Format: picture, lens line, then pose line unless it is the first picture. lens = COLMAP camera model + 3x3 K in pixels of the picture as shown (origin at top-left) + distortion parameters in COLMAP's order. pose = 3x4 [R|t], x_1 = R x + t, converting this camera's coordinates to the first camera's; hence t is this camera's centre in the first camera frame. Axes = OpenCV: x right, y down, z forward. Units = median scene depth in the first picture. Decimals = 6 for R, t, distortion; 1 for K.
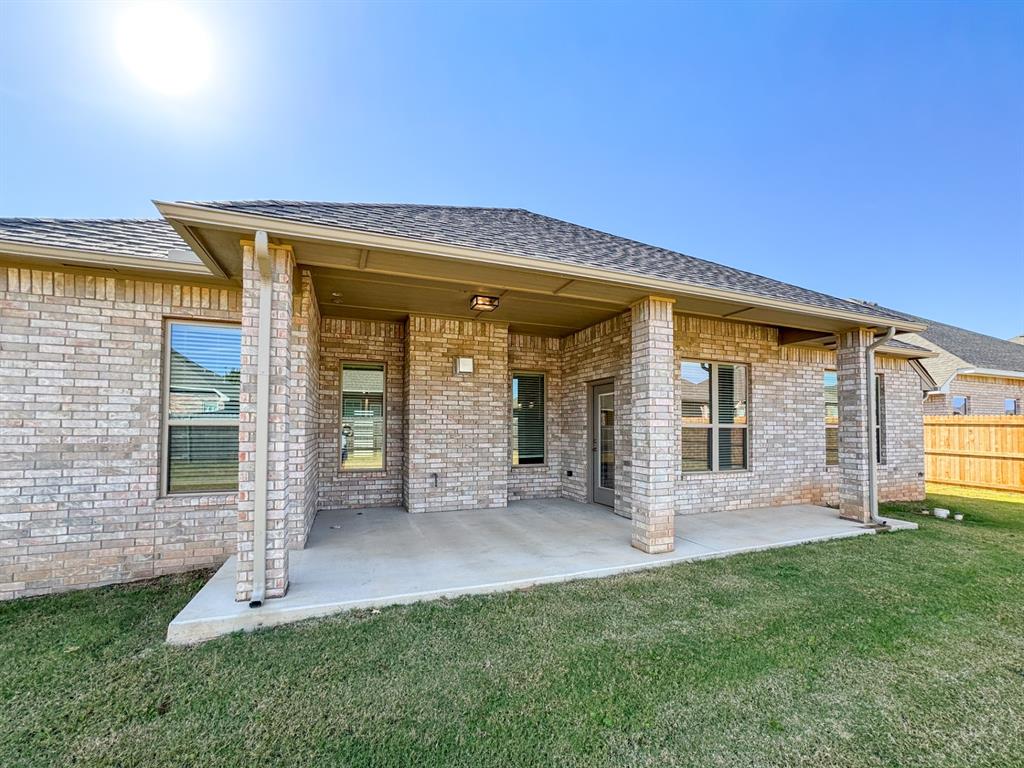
lens RADIAL K [[415.8, 0, 510.7], [0, 415.8, 418.3], [0, 0, 1]] dist [-0.000480, 0.000028]
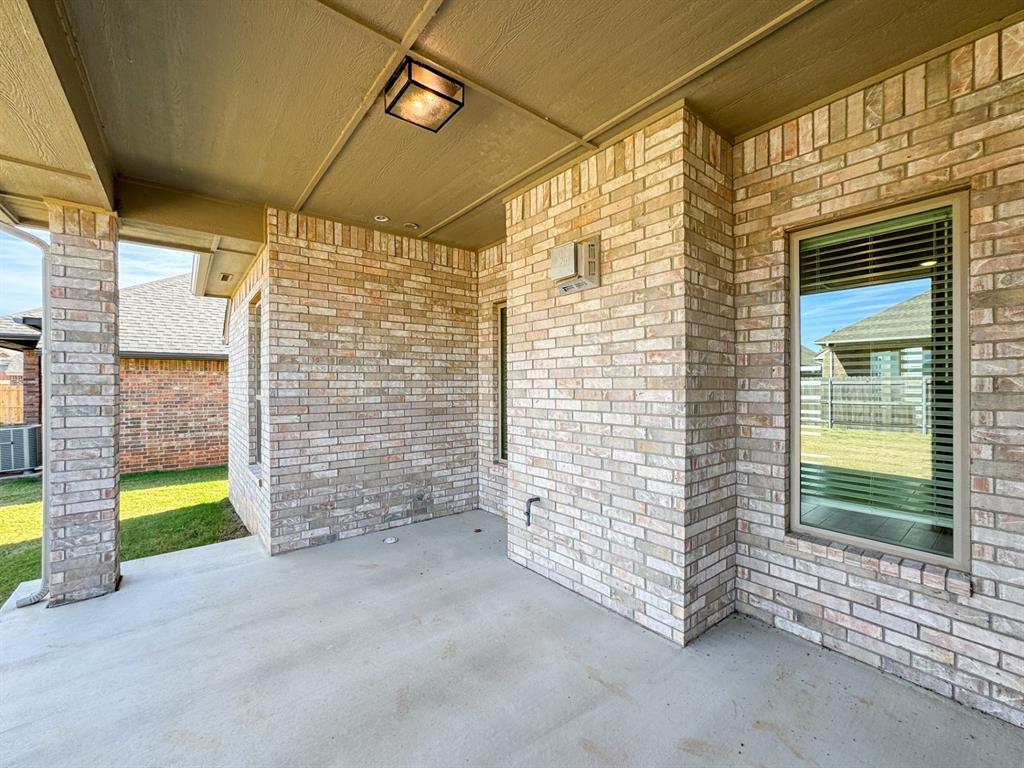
lens RADIAL K [[423.7, 0, 516.3], [0, 423.7, 385.5], [0, 0, 1]] dist [-0.013875, 0.000319]
pose [[0.323953, -0.003685, -0.946066, 0.278562], [0.023447, 0.999717, 0.004134, -0.004148], [0.945782, -0.023521, 0.323948, 0.783581]]
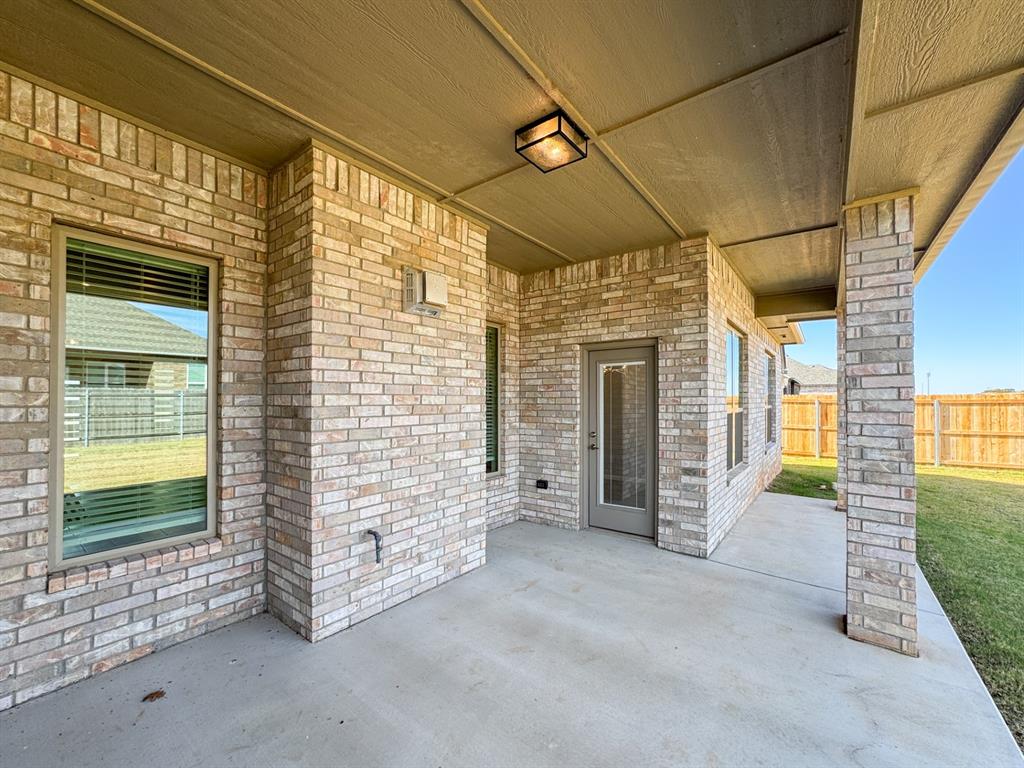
lens RADIAL K [[417.0, 0, 507.7], [0, 417.0, 396.7], [0, 0, 1]] dist [-0.012815, 0.000347]
pose [[0.856350, 0.001456, 0.516393, -0.272053], [-0.010095, 0.999852, 0.013921, -0.013795], [-0.516297, -0.017134, 0.856238, 0.534954]]
